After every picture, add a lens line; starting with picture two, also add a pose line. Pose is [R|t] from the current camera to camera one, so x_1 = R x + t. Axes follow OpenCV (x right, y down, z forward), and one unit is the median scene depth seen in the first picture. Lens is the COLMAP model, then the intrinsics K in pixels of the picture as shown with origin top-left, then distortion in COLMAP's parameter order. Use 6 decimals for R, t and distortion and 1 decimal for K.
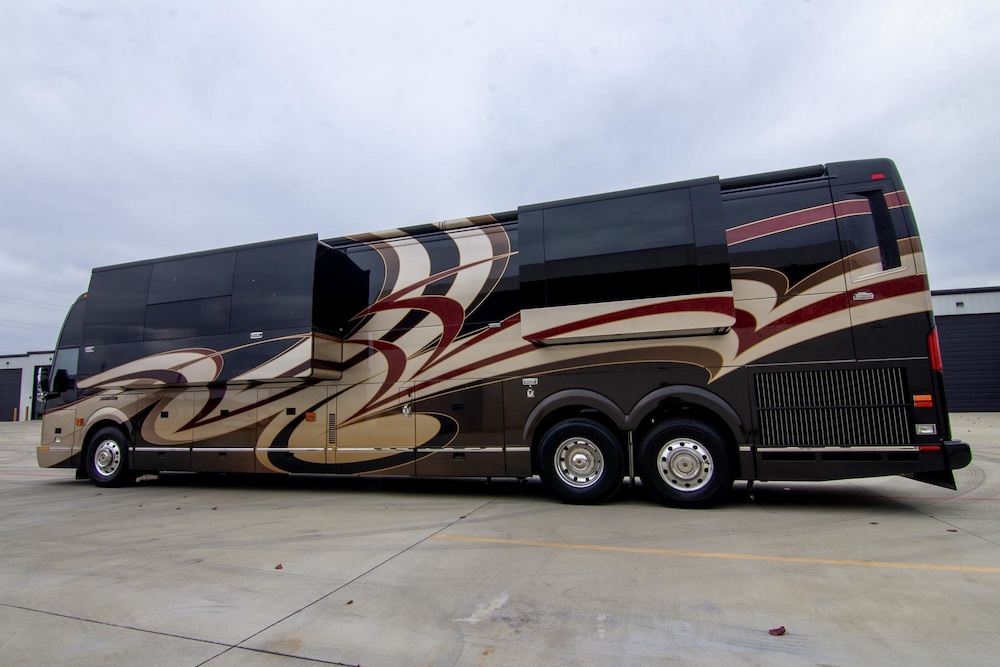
lens RADIAL K [[502.2, 0, 500.0], [0, 502.2, 333.5], [0, 0, 1]] dist [-0.005669, -0.001597]
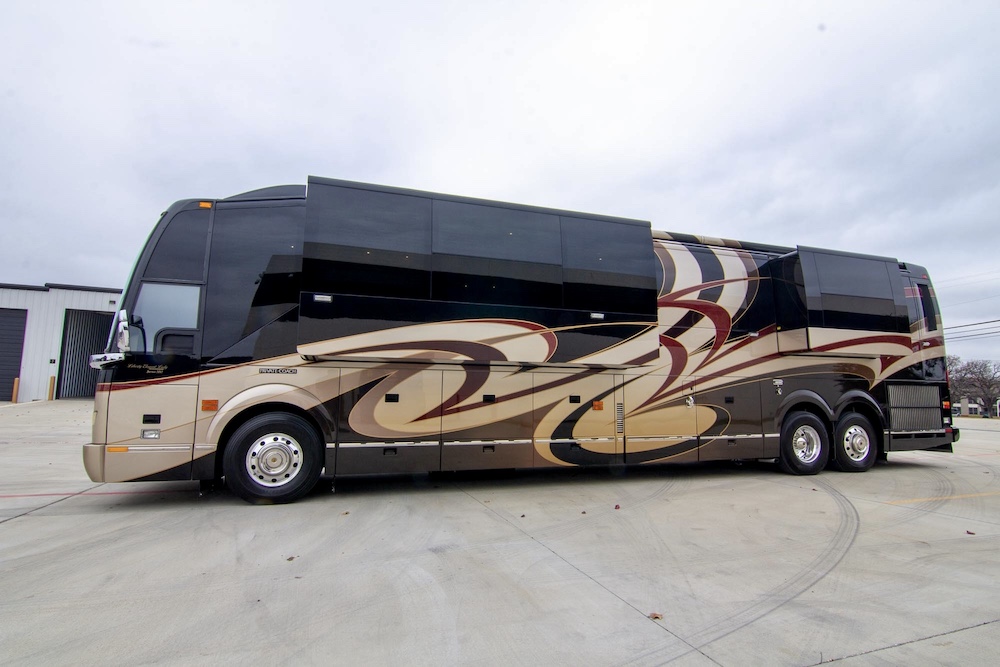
lens RADIAL K [[502.2, 0, 500.0], [0, 502.2, 333.5], [0, 0, 1]] dist [-0.005669, -0.001597]
pose [[0.803512, 0.107418, 0.585517, -1.160737], [-0.112852, 0.993235, -0.027348, 0.080193], [-0.584494, -0.044103, 0.810199, 0.355827]]
